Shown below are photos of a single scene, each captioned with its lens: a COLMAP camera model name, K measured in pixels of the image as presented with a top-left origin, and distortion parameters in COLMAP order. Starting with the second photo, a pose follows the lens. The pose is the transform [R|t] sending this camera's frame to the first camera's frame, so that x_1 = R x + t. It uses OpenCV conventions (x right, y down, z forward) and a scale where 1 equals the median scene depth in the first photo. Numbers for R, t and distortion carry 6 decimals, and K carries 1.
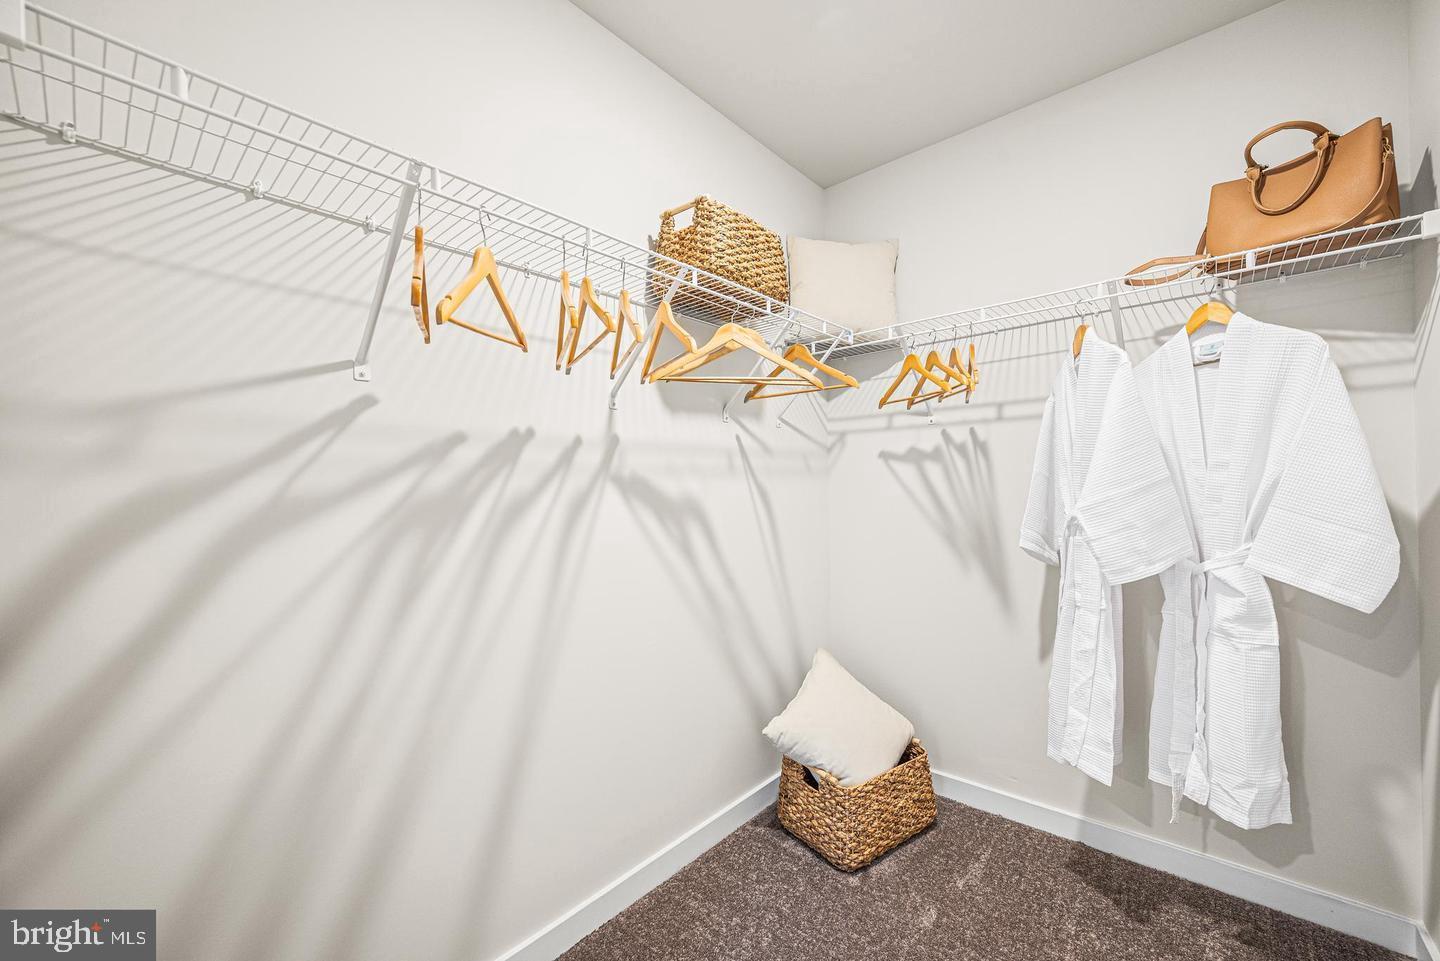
lens RADIAL K [[561.2, 0, 734.5], [0, 561.2, 486.0], [0, 0, 1]] dist [0.000627, 0.000138]
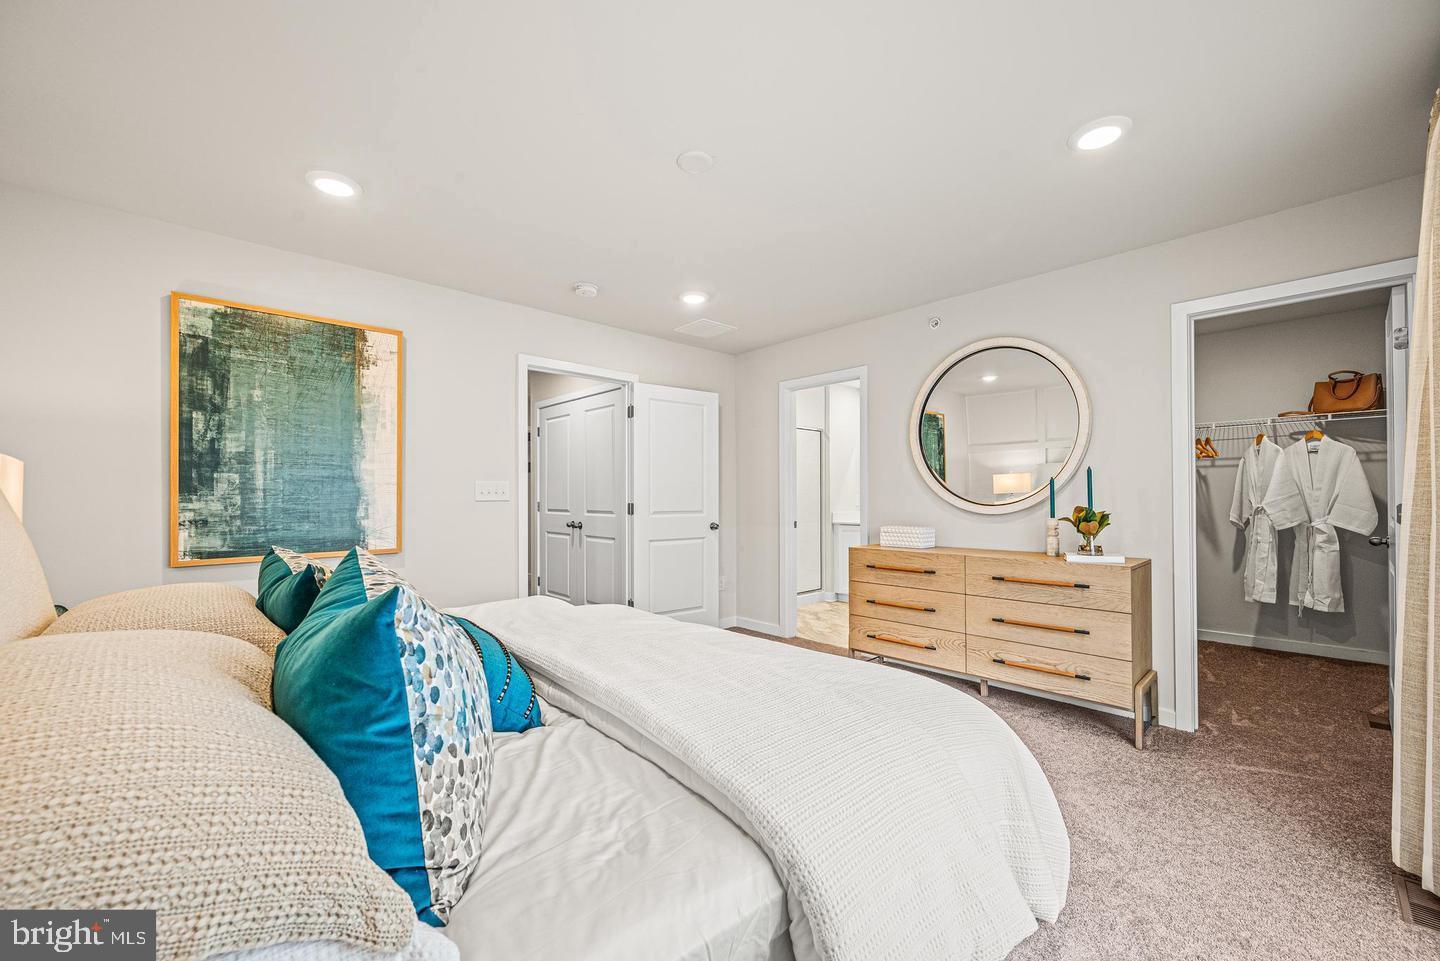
lens RADIAL K [[564.8, 0, 727.7], [0, 564.8, 485.7], [0, 0, 1]] dist [-0.002597, -0.000036]
pose [[0.994387, 0.012845, -0.105021, -1.805158], [-0.014140, 0.999833, -0.011594, 0.020927], [0.104855, 0.013014, 0.994402, -2.145865]]
